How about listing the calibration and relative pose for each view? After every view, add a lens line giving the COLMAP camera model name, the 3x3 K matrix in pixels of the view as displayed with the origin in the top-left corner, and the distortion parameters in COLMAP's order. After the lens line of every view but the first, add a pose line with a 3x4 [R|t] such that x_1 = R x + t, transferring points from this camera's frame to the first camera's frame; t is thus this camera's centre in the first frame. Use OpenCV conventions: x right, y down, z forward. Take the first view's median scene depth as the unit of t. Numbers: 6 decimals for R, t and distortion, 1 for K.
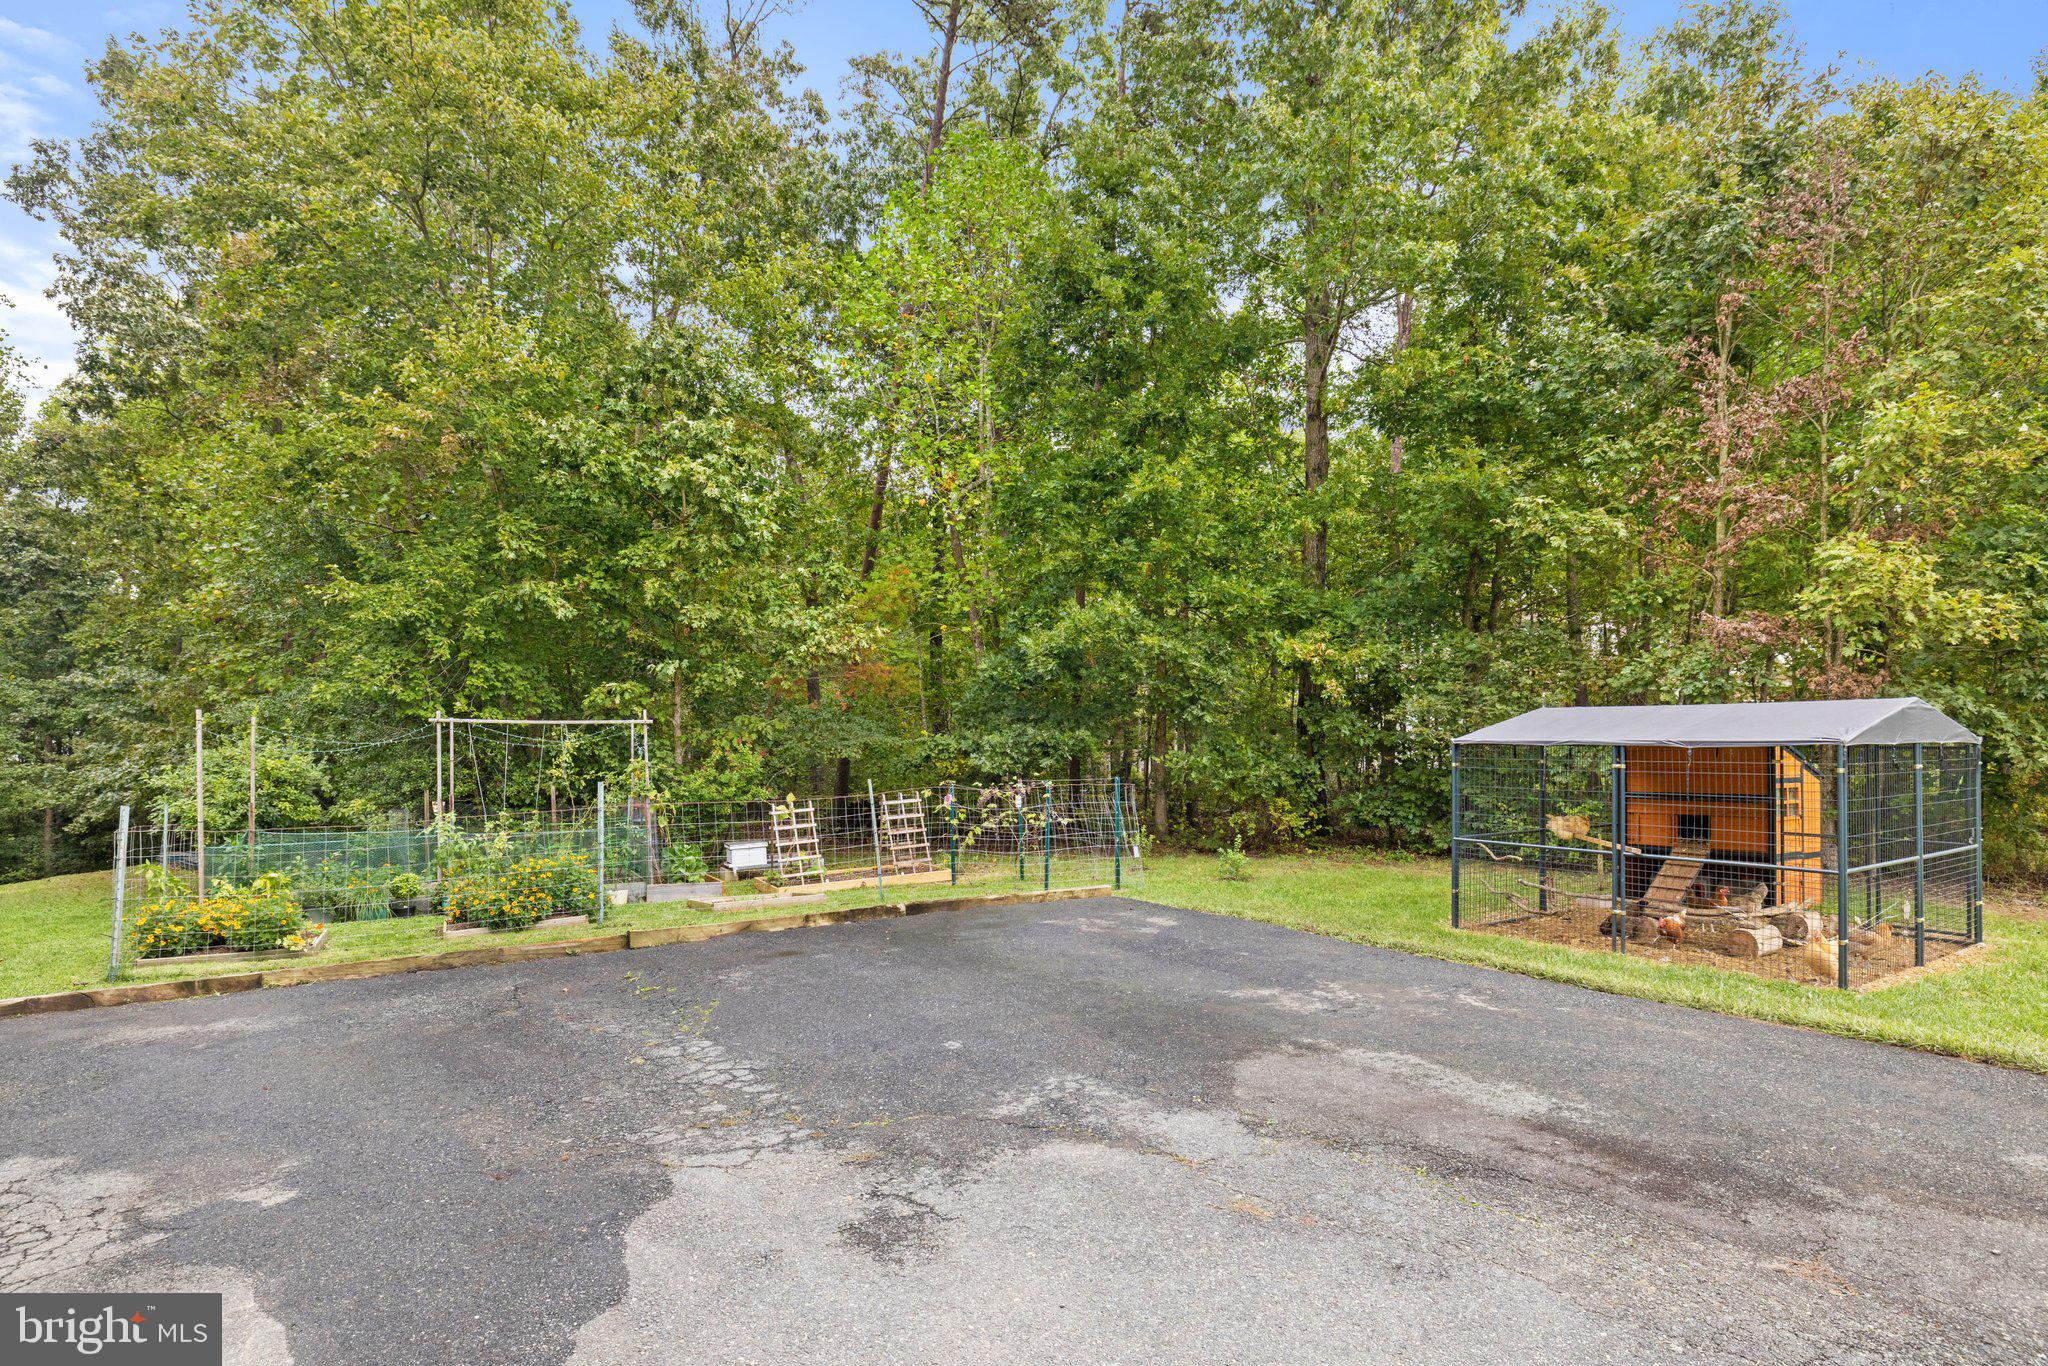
lens RADIAL K [[888.6, 0, 1025.0], [0, 888.6, 711.9], [0, 0, 1]] dist [-0.000411, 0.000213]
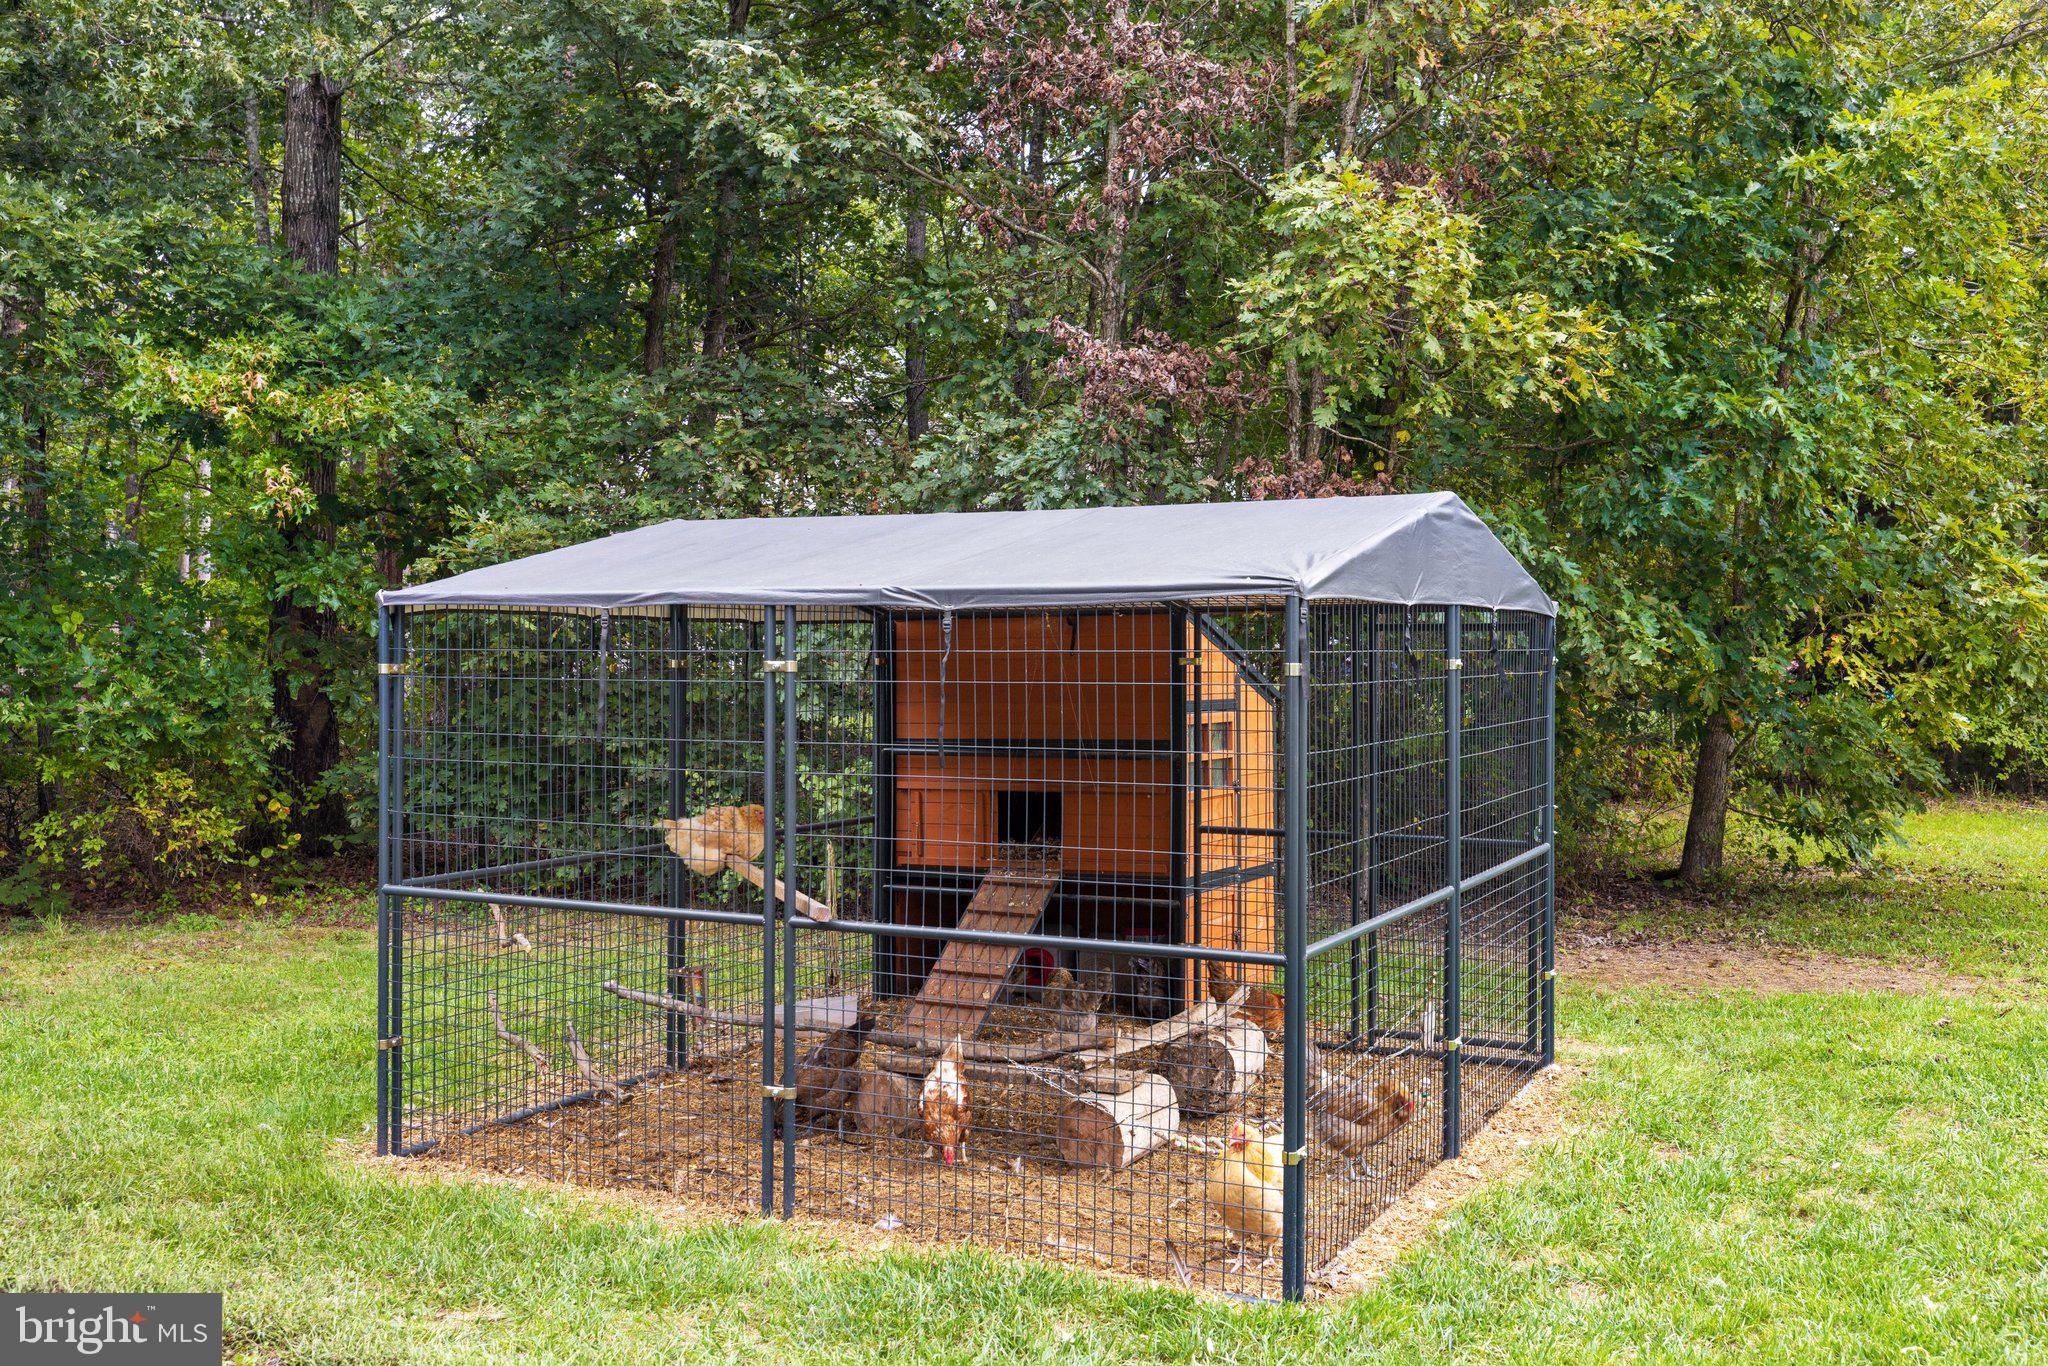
lens RADIAL K [[856.5, 0, 1001.2], [0, 856.5, 666.5], [0, 0, 1]] dist [-0.002312, -0.000256]
pose [[0.936544, 0.009280, 0.350428, 0.624521], [-0.009378, 0.999955, -0.001418, 0.060325], [-0.350425, -0.001959, 0.936589, 0.653262]]
